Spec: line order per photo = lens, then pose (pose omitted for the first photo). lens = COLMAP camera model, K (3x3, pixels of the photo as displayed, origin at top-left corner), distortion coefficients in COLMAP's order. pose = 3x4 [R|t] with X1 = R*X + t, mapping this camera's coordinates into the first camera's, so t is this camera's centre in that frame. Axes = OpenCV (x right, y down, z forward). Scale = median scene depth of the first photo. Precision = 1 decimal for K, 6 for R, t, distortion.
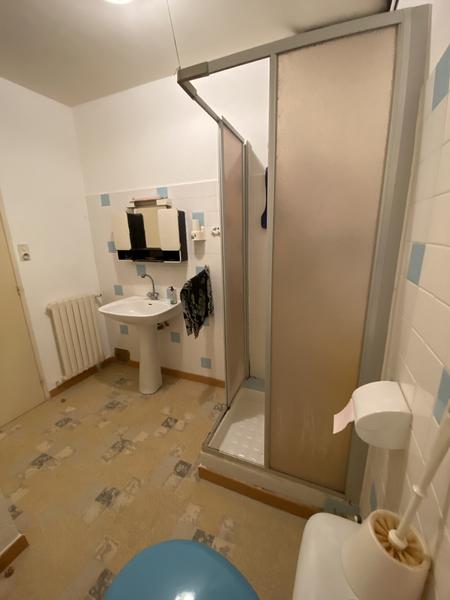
lens RADIAL K [[245.6, 0, 228.9], [0, 245.6, 298.4], [0, 0, 1]] dist [-0.019810, -0.001203]
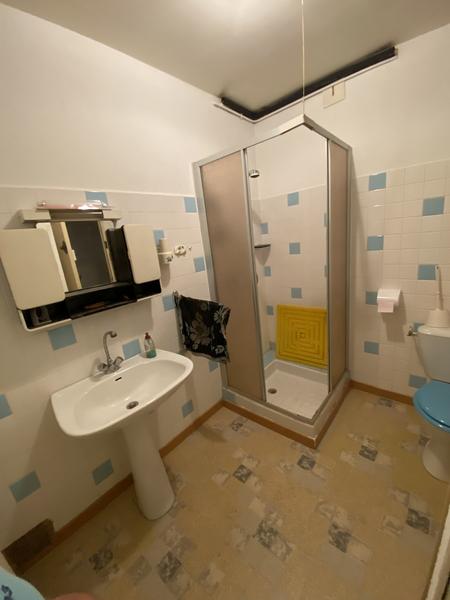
lens RADIAL K [[245.6, 0, 227.3], [0, 245.6, 299.8], [0, 0, 1]] dist [-0.019810, -0.001203]
pose [[0.317309, -0.245655, 0.915952, -0.945201], [0.347404, 0.928833, 0.128760, -0.179038], [-0.882397, 0.277349, 0.380069, 0.615856]]
